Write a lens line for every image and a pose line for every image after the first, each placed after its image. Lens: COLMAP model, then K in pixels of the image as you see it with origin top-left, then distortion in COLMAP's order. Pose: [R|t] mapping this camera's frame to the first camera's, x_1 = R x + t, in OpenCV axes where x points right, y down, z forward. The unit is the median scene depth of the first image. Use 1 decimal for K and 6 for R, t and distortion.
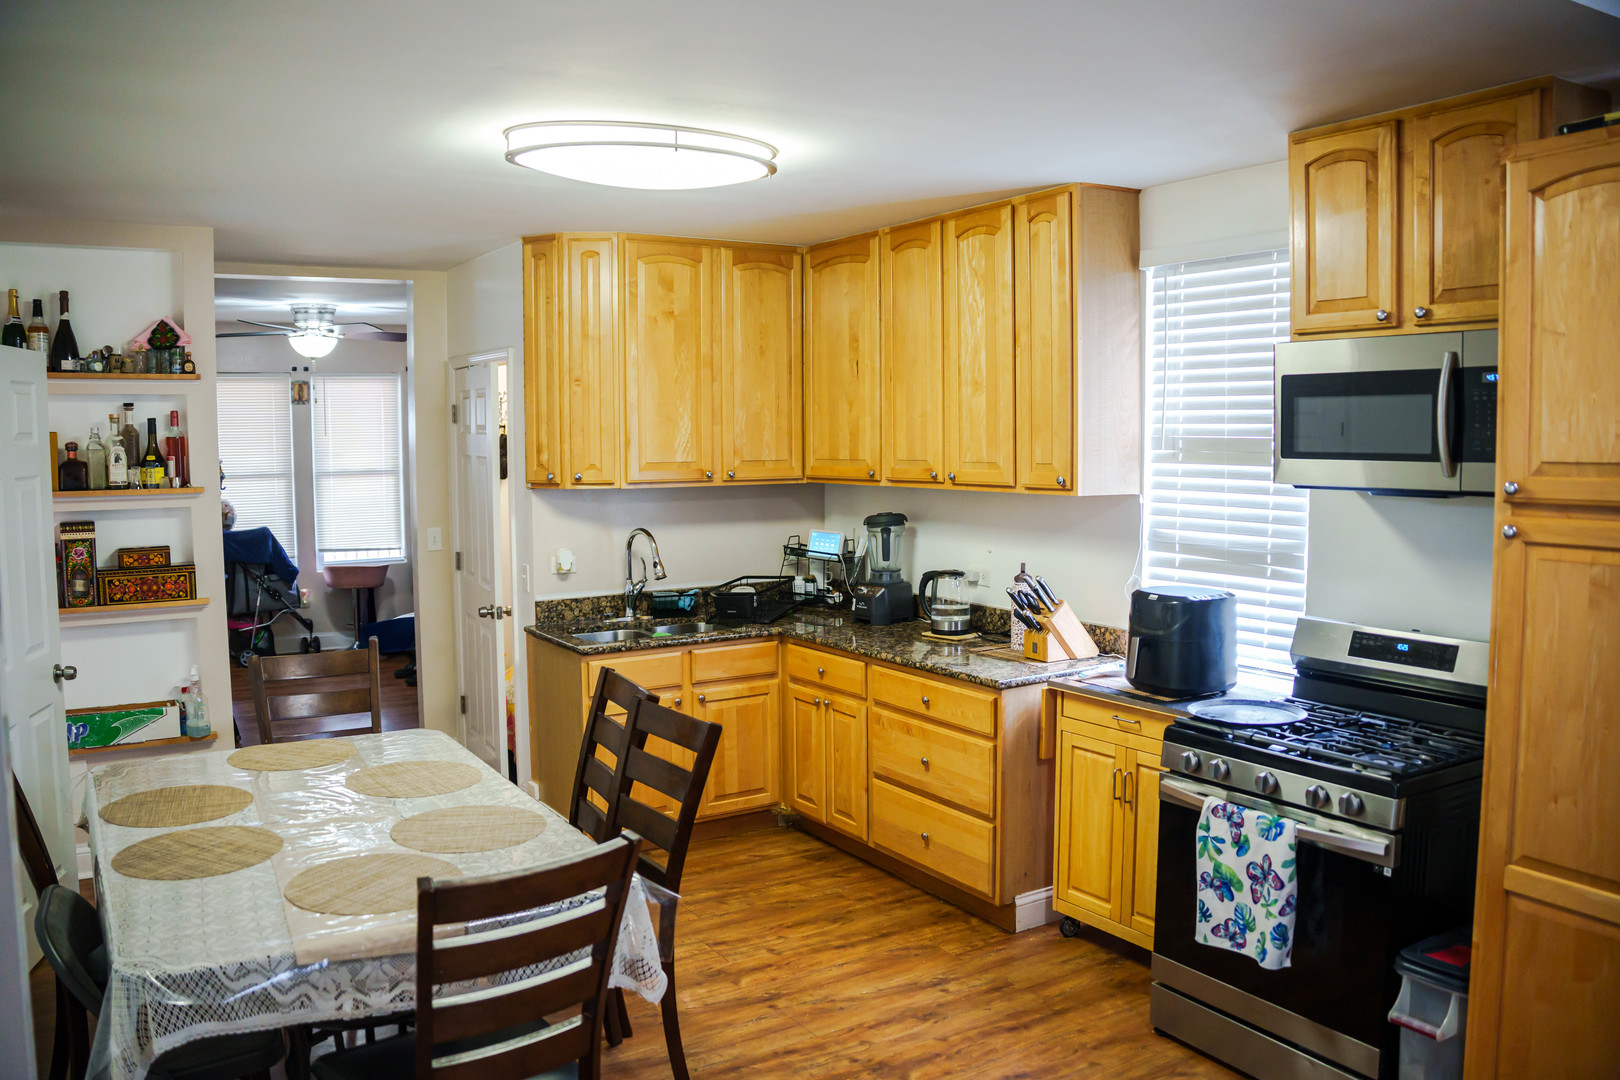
lens RADIAL K [[1279.1, 0, 813.5], [0, 1279.1, 534.7], [0, 0, 1]] dist [-0.188566, 0.127208]
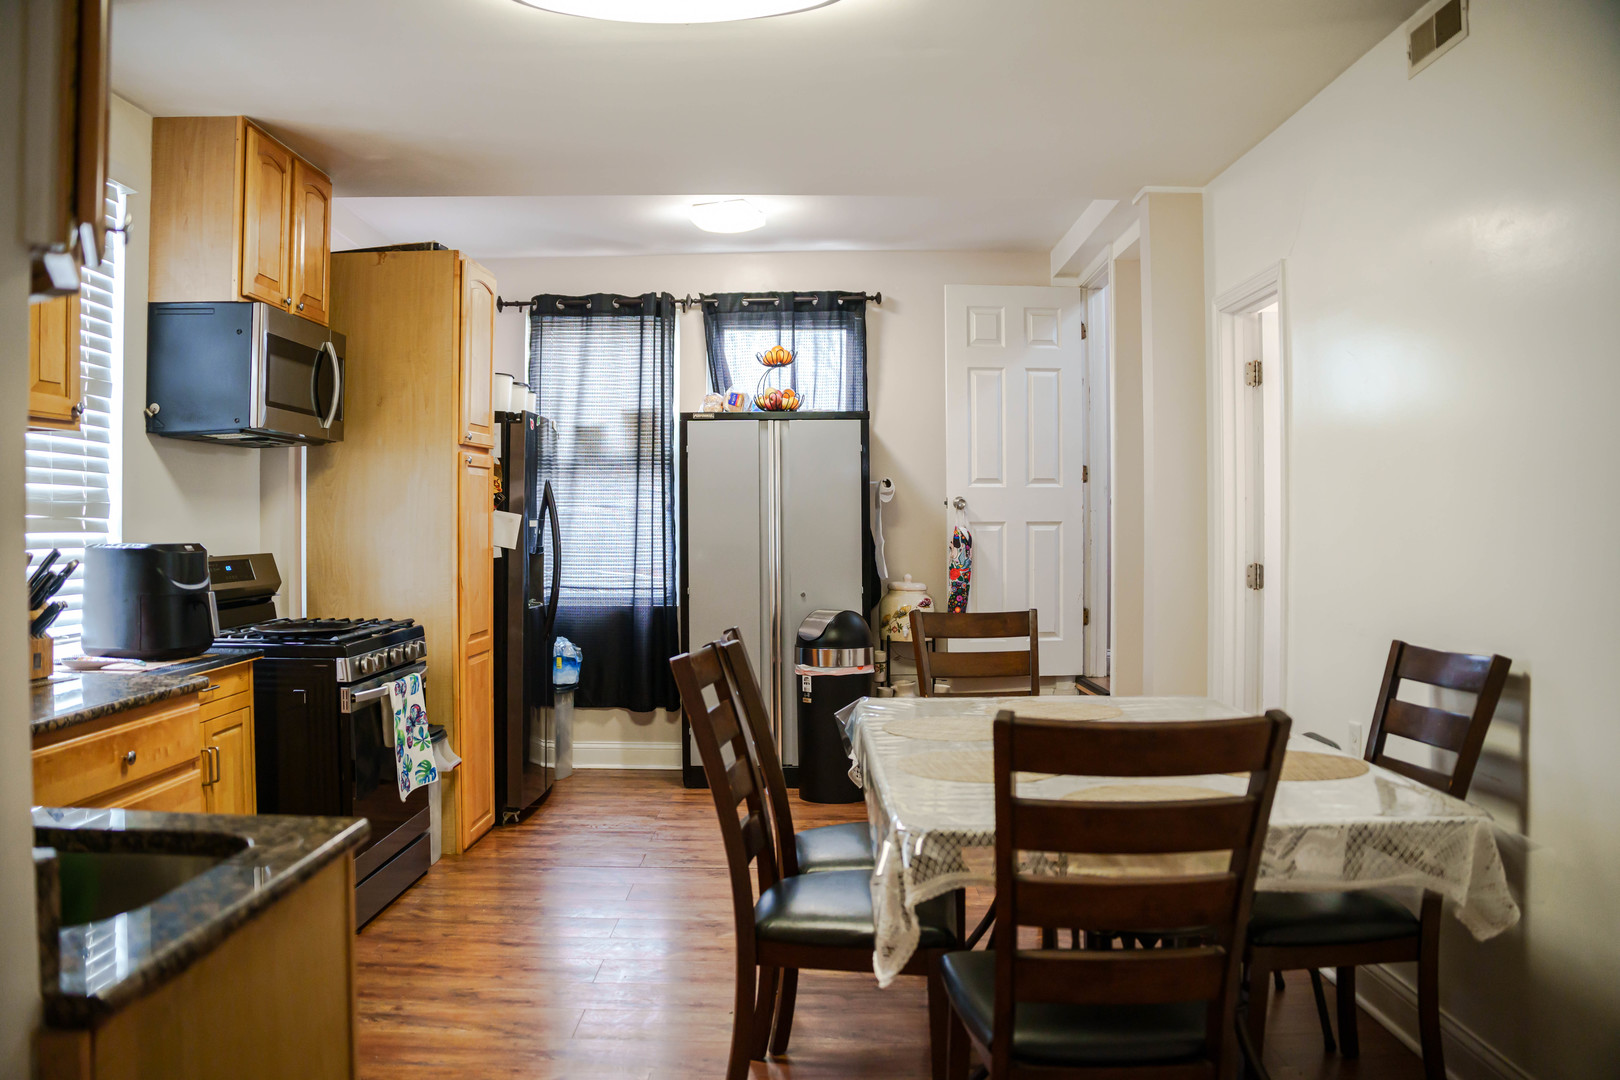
lens RADIAL K [[1279.1, 0, 813.5], [0, 1279.1, 534.7], [0, 0, 1]] dist [-0.188566, 0.127208]
pose [[-0.854011, 0.006983, 0.520209, -0.550125], [0.050677, 0.996271, 0.069821, 0.002718], [-0.517782, 0.085991, -0.851180, 1.484405]]
